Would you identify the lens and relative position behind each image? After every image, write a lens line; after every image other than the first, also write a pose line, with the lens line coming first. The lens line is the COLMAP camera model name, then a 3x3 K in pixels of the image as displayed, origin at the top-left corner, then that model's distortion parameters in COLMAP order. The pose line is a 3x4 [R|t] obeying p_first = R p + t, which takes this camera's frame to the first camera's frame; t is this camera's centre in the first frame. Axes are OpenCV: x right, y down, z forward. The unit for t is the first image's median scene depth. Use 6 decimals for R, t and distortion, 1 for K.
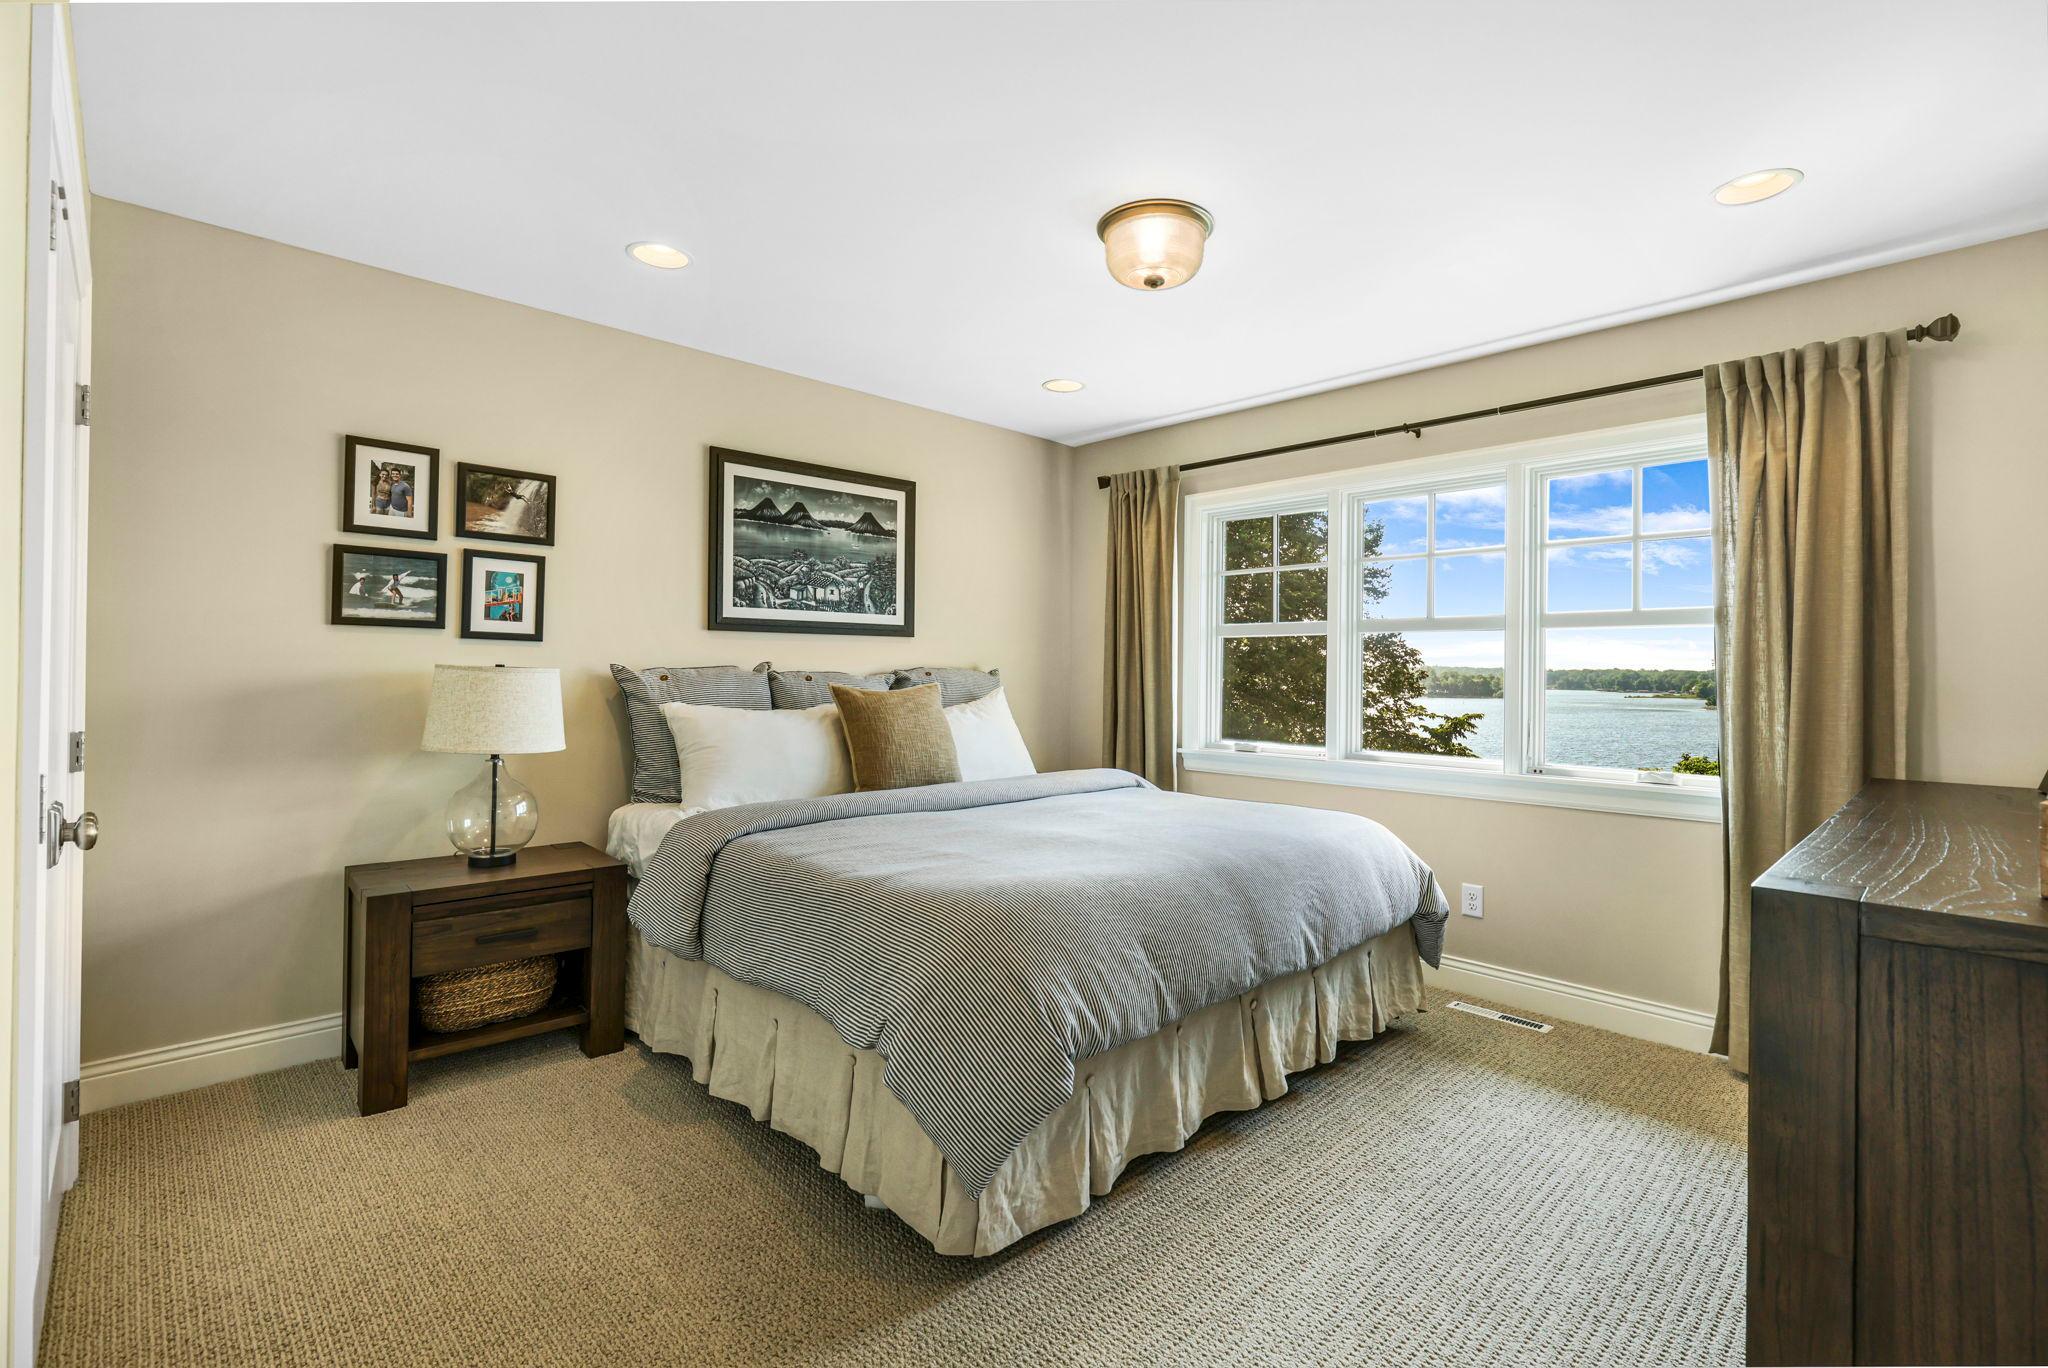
lens RADIAL K [[918.9, 0, 1025.3], [0, 918.9, 663.4], [0, 0, 1]] dist [-0.000274, 0.000025]
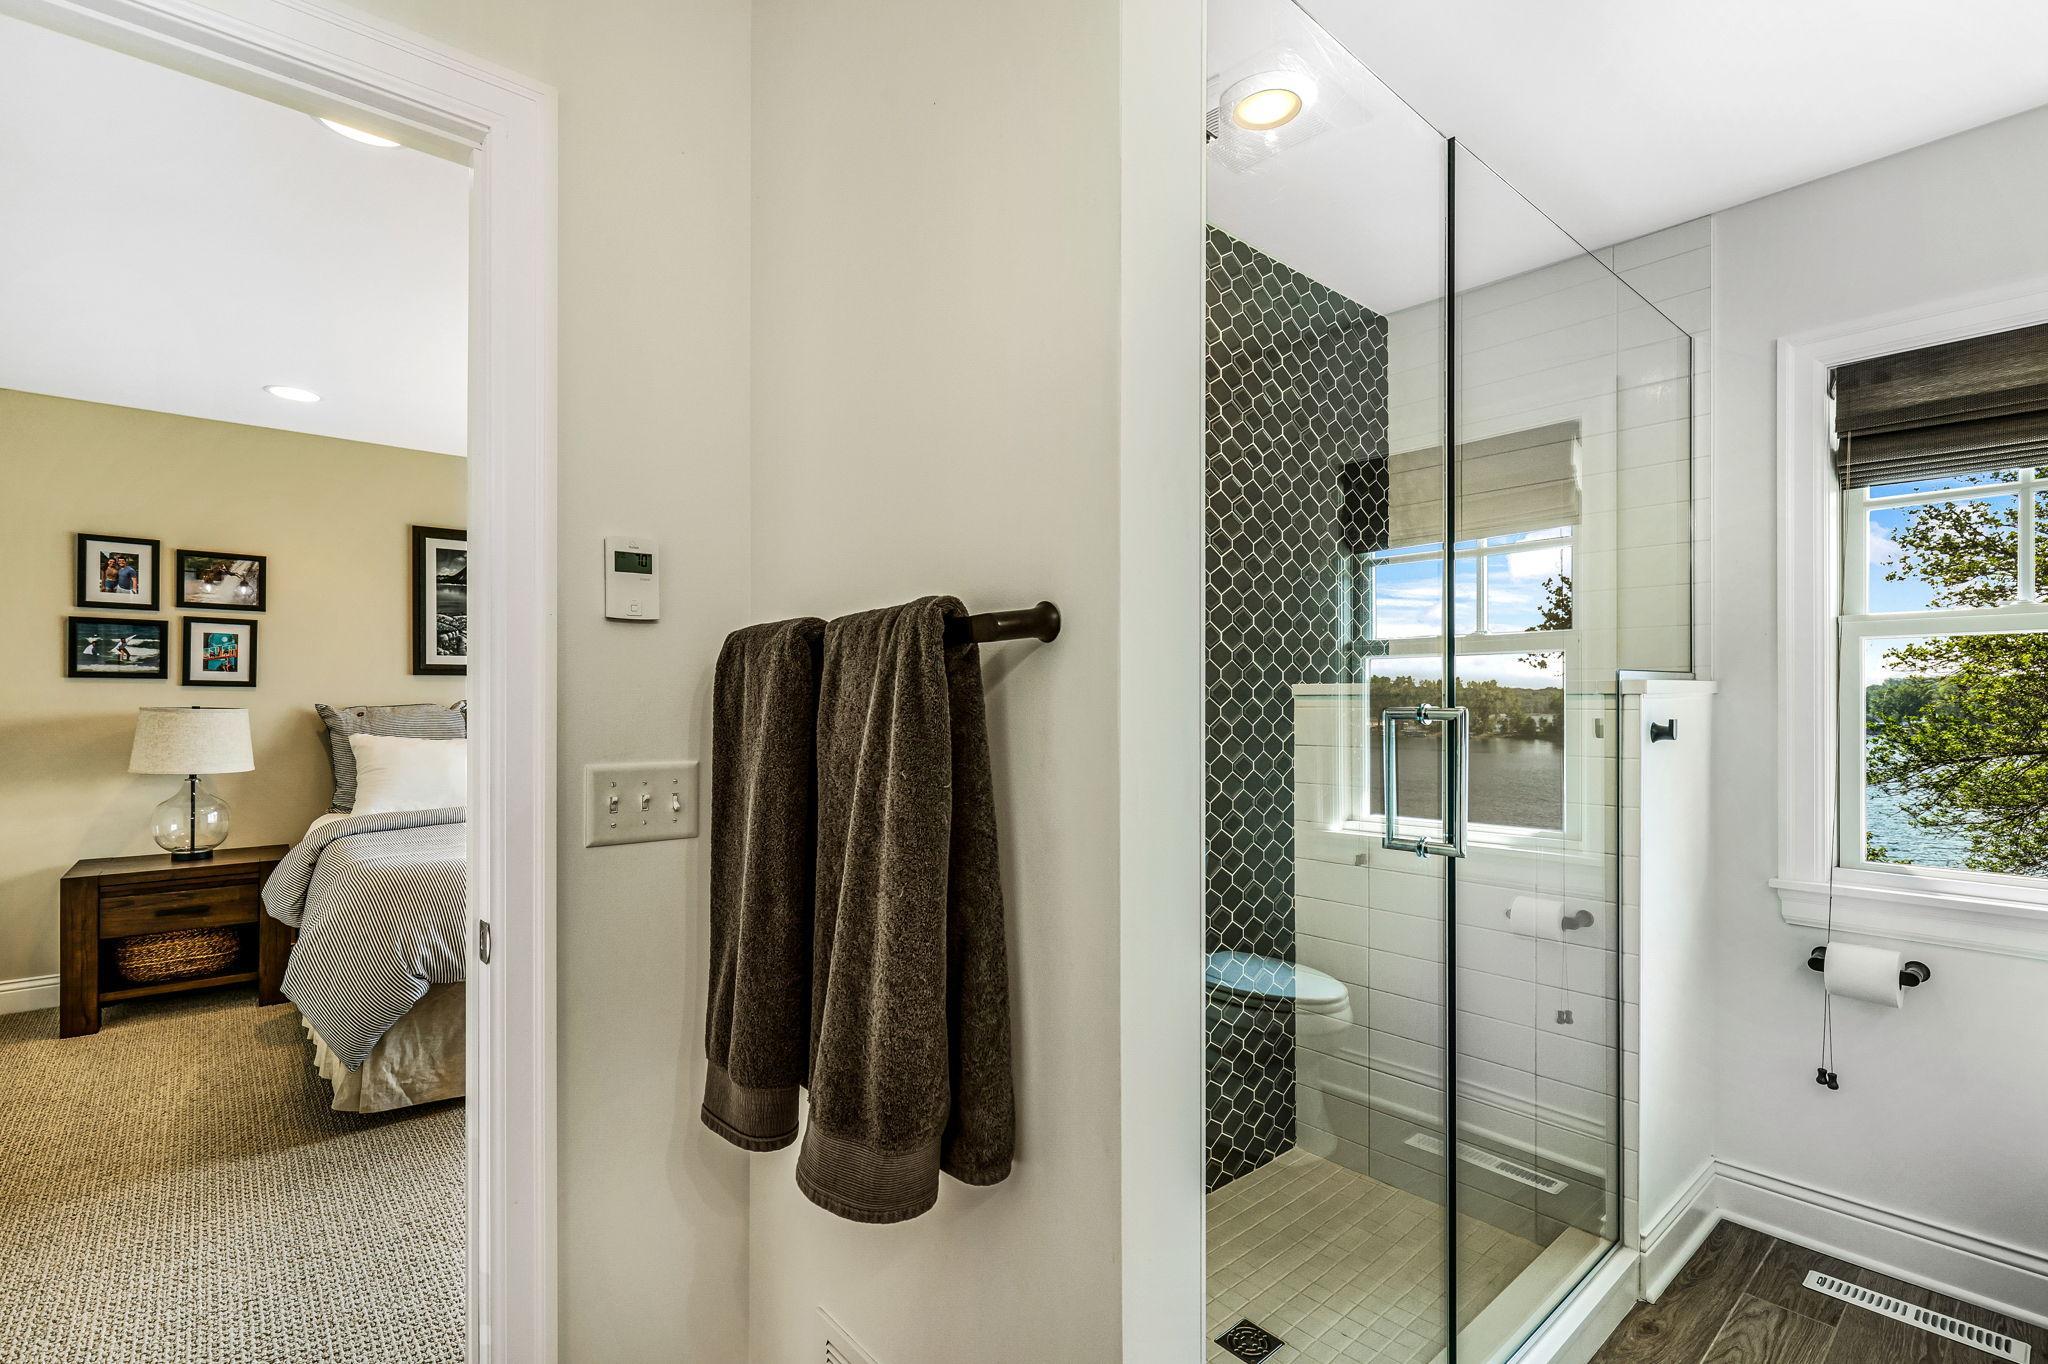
lens RADIAL K [[942.3, 0, 1019.2], [0, 942.3, 694.3], [0, 0, 1]] dist [0.000356, 0.000718]
pose [[0.998099, -0.010862, -0.060666, 0.663144], [0.011184, 0.999925, 0.004973, -0.009026], [0.060608, -0.005642, 0.998146, -0.260719]]
